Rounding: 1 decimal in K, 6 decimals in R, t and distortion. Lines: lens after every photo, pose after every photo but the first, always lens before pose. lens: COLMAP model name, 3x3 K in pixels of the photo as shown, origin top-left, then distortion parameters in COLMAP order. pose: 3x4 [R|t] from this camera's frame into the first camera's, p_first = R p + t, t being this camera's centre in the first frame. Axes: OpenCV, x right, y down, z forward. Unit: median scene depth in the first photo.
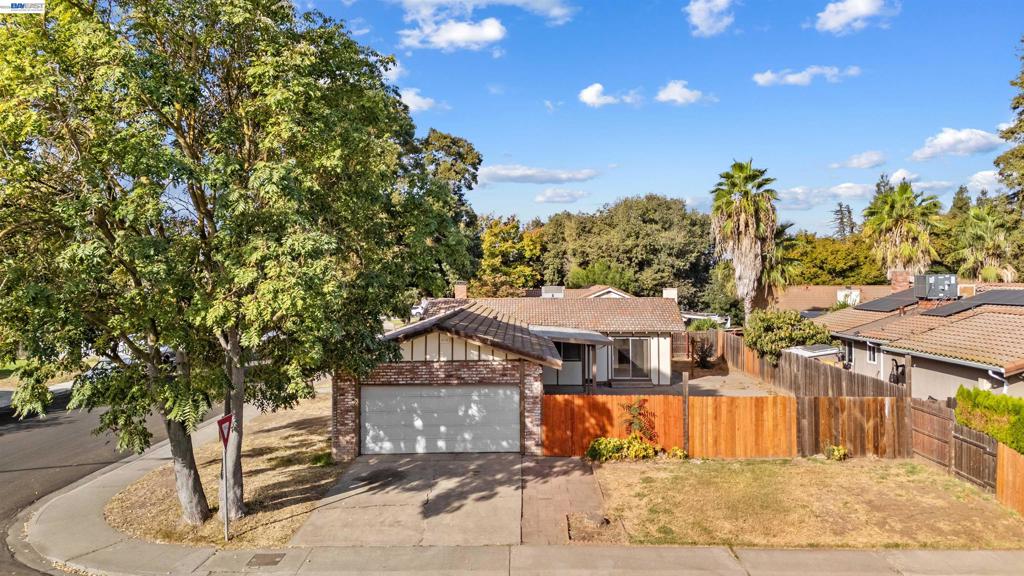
lens RADIAL K [[804.1, 0, 512.0], [0, 804.1, 288.0], [0, 0, 1]] dist [0.073306, -0.000710]
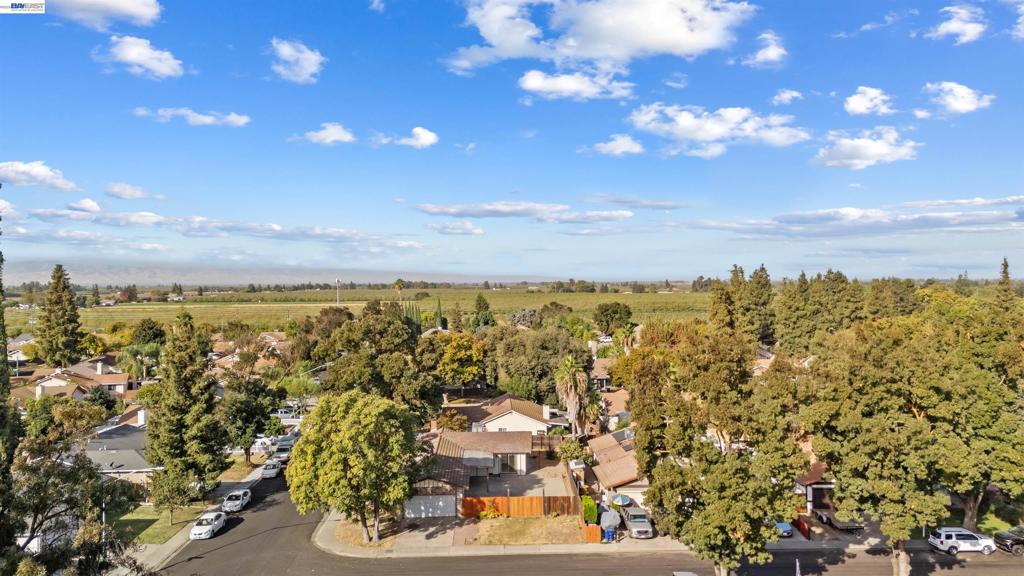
lens RADIAL K [[766.3, 0, 512.0], [0, 766.3, 288.0], [0, 0, 1]] dist [0.010579, 0.000086]
pose [[0.998912, -0.009789, 0.045587, 0.101847], [0.010493, 0.999829, -0.015225, -0.631640], [-0.045430, 0.015687, 0.998844, -1.982371]]
